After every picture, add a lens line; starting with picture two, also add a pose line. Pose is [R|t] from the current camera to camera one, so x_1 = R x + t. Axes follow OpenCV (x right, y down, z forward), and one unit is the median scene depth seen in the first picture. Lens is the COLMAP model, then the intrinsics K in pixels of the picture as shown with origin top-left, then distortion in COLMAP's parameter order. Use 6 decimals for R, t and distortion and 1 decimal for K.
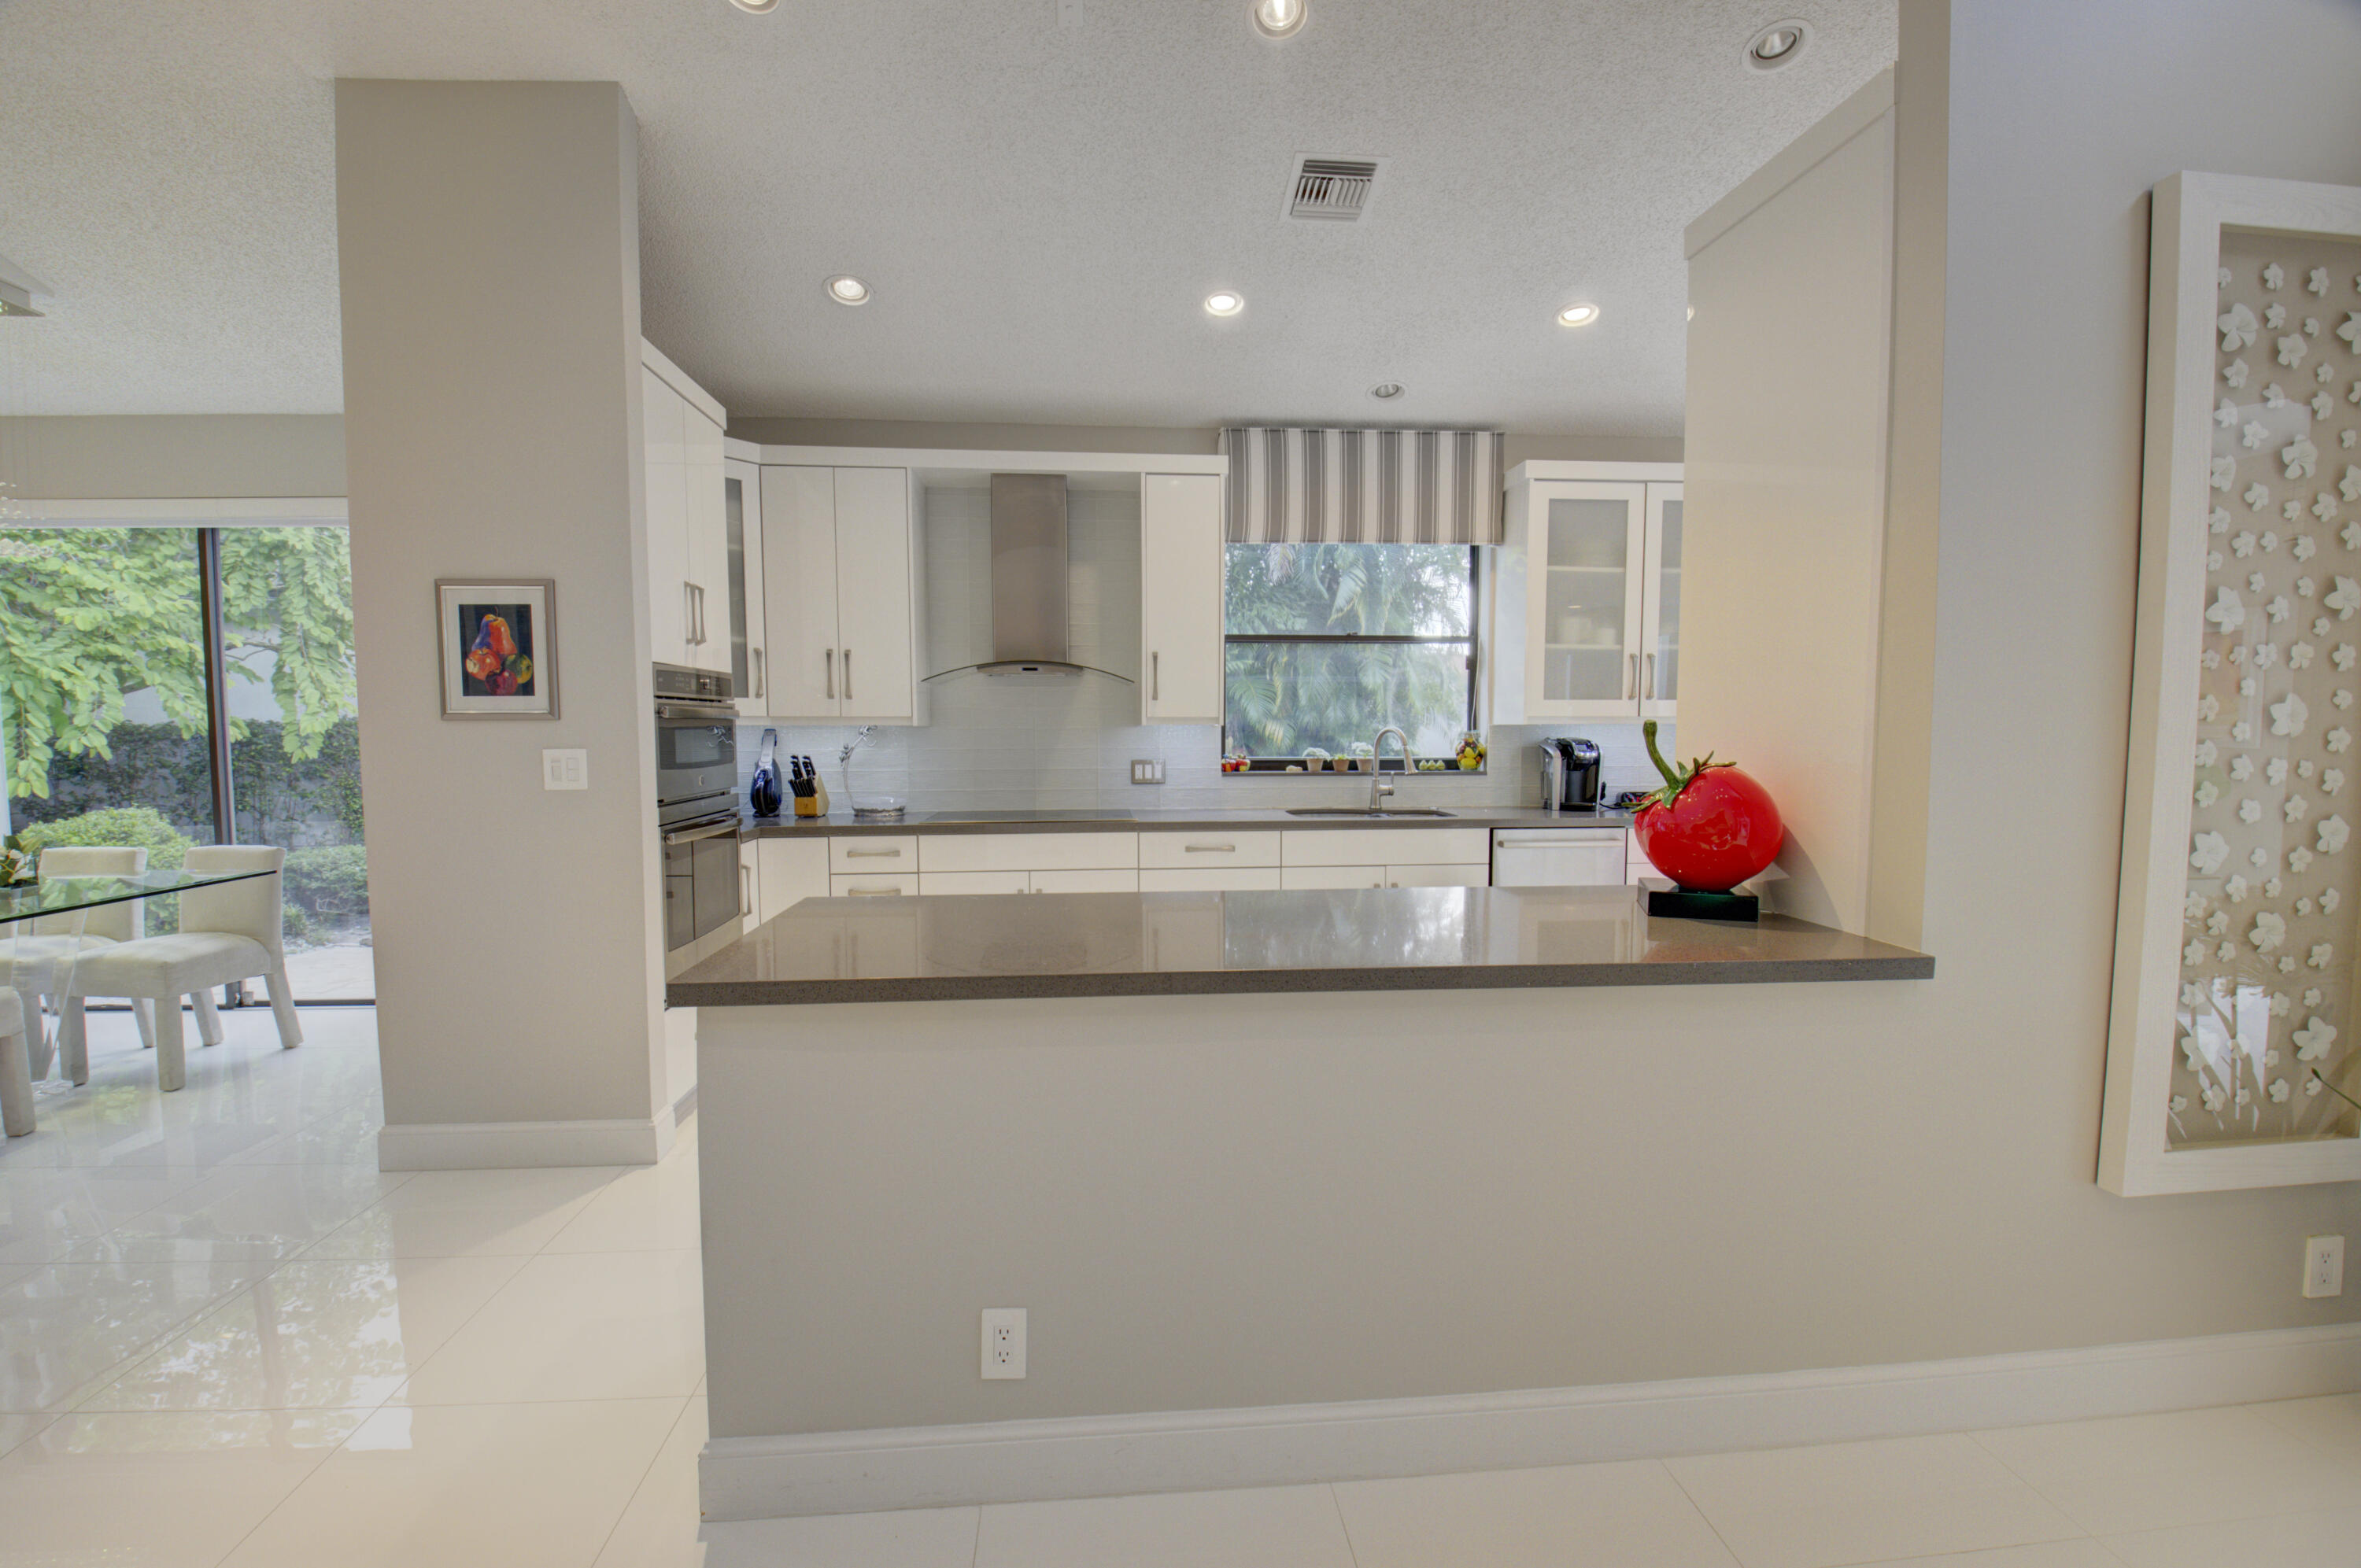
lens RADIAL K [[1027.9, 0, 1165.1], [0, 1027.9, 793.9], [0, 0, 1]] dist [0.018892, -0.027917]
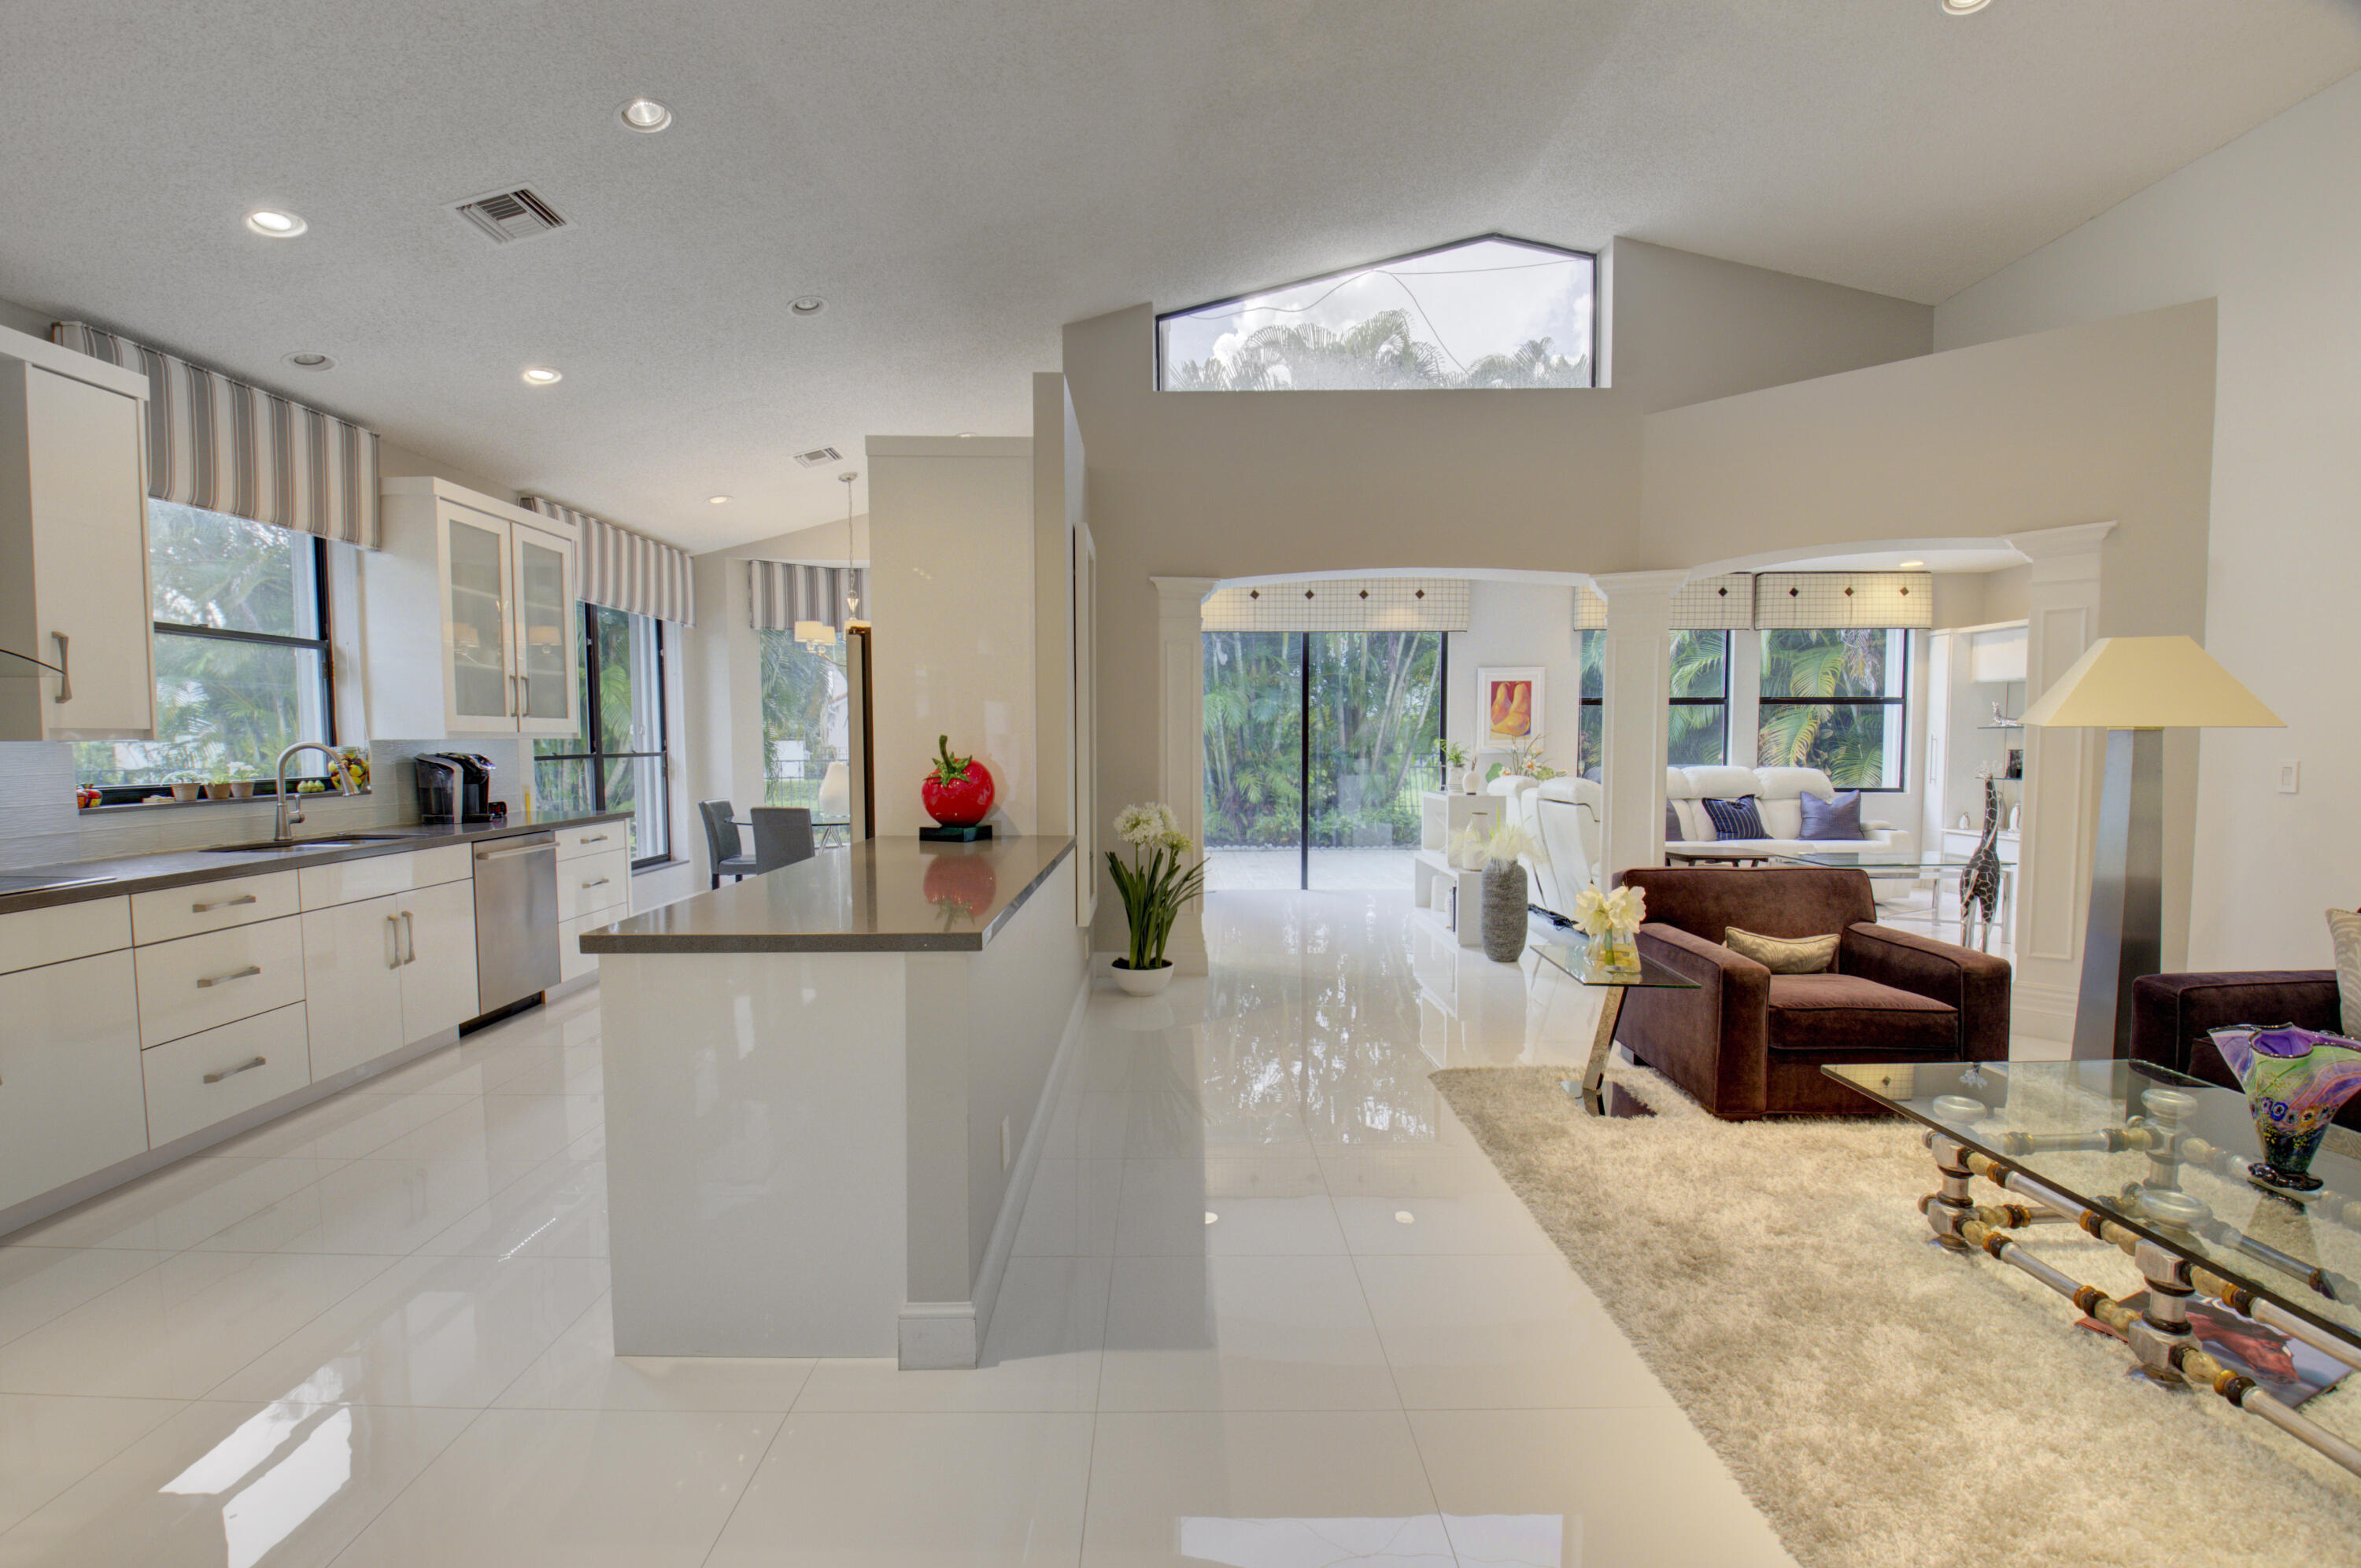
lens RADIAL K [[1027.9, 0, 1165.1], [0, 1027.9, 793.9], [0, 0, 1]] dist [0.018892, -0.027917]
pose [[0.077905, -0.052414, 0.995582, -0.586025], [0.070794, 0.996387, 0.046917, -0.011655], [-0.994444, 0.066826, 0.081335, 0.221682]]
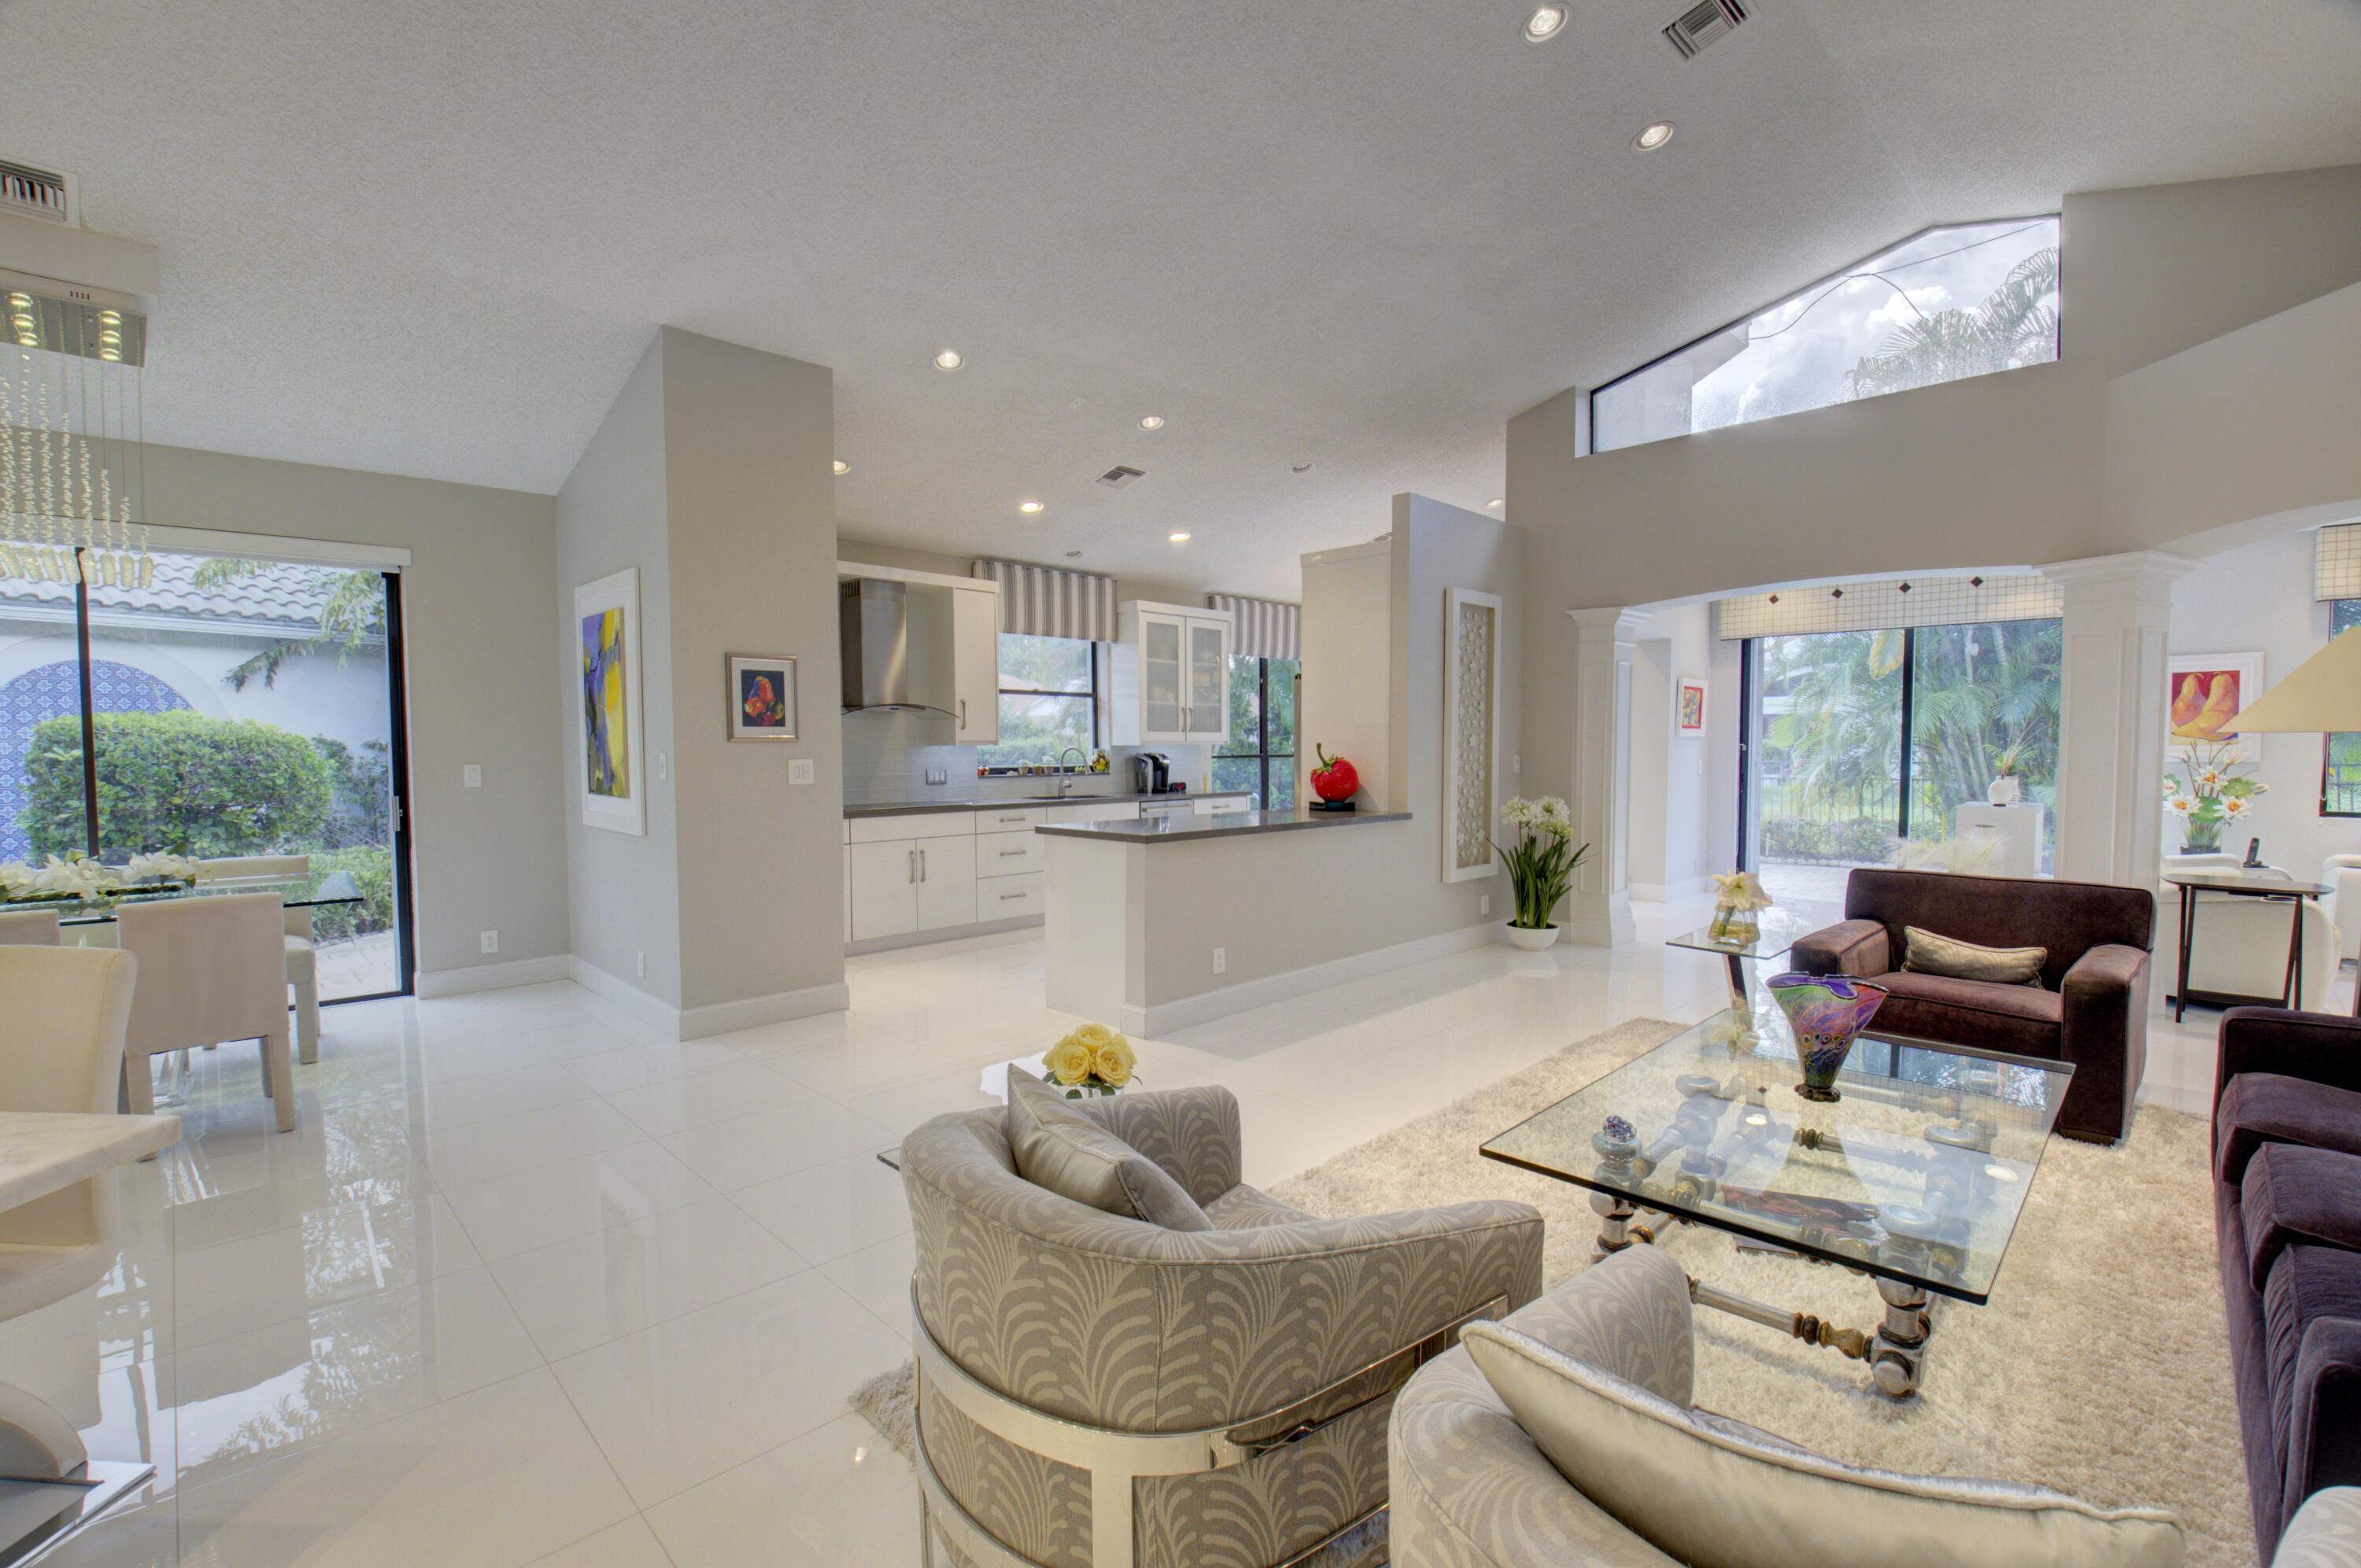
lens RADIAL K [[1027.9, 0, 1165.1], [0, 1027.9, 793.9], [0, 0, 1]] dist [0.018892, -0.027917]
pose [[0.770639, -0.030930, 0.636521, -0.745636], [0.045881, 0.998922, -0.007009, 0.031320], [-0.635619, 0.034605, 0.771227, -0.400000]]
